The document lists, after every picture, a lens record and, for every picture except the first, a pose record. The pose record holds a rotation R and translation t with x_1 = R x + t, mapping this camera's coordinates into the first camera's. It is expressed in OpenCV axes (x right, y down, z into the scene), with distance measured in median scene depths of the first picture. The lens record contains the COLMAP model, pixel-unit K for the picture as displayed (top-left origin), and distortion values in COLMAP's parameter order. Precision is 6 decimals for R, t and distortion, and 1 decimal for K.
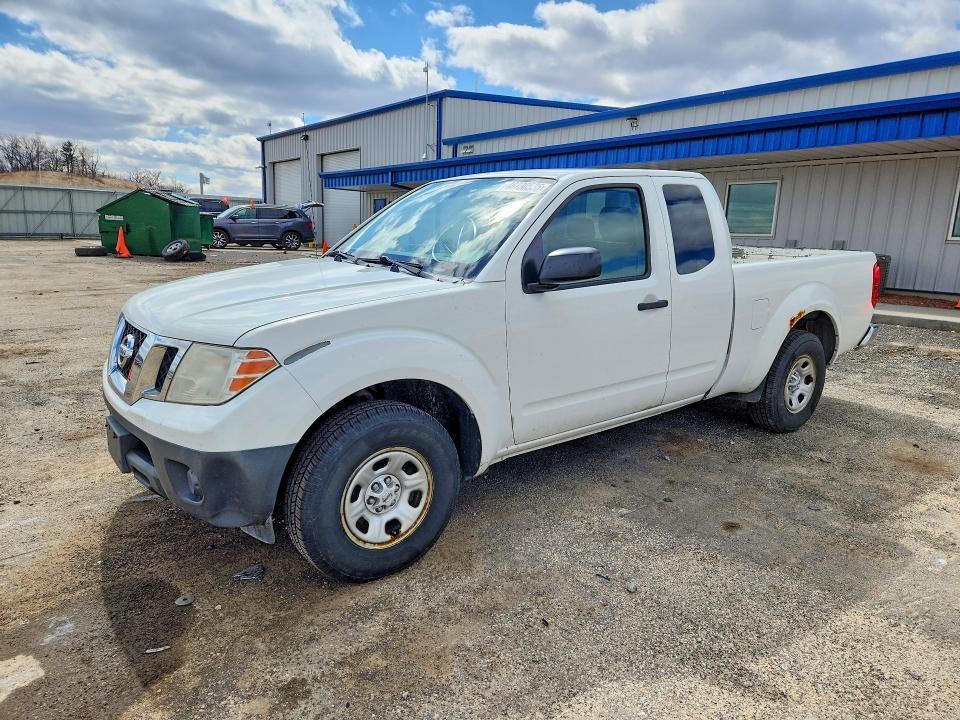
lens RADIAL K [[668.7, 0, 480.0], [0, 668.7, 360.0], [0, 0, 1]] dist [0.087701, -0.075525]
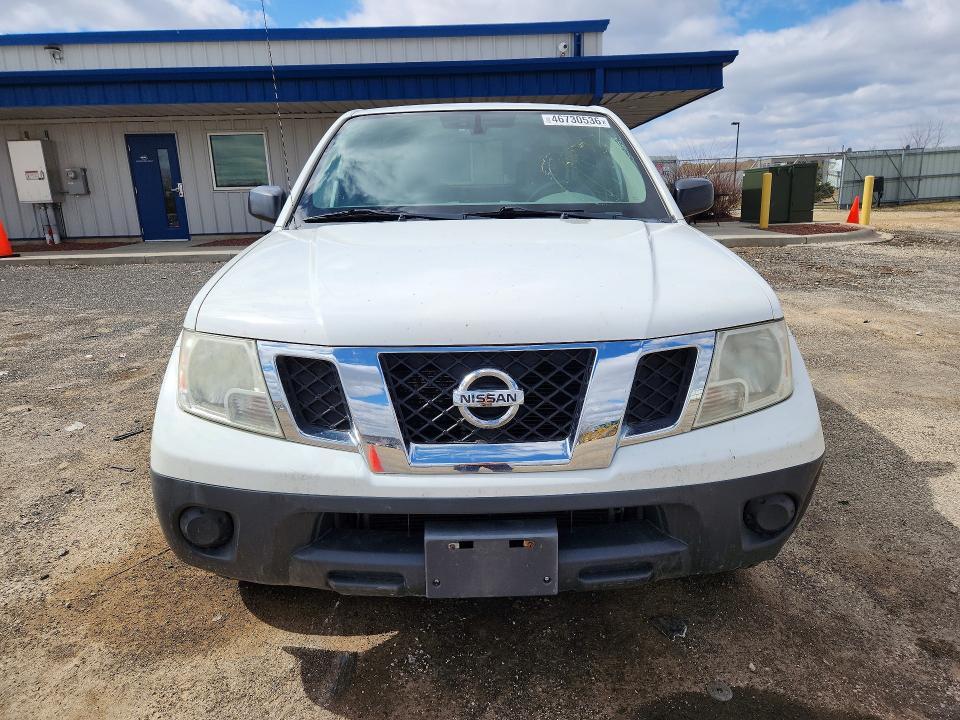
lens RADIAL K [[668.7, 0, 480.0], [0, 668.7, 360.0], [0, 0, 1]] dist [0.087701, -0.075525]
pose [[0.571418, -0.244344, 0.783440, -1.141115], [0.202248, 0.967131, 0.154122, -0.147770], [-0.795347, 0.070381, 0.602054, 0.821609]]
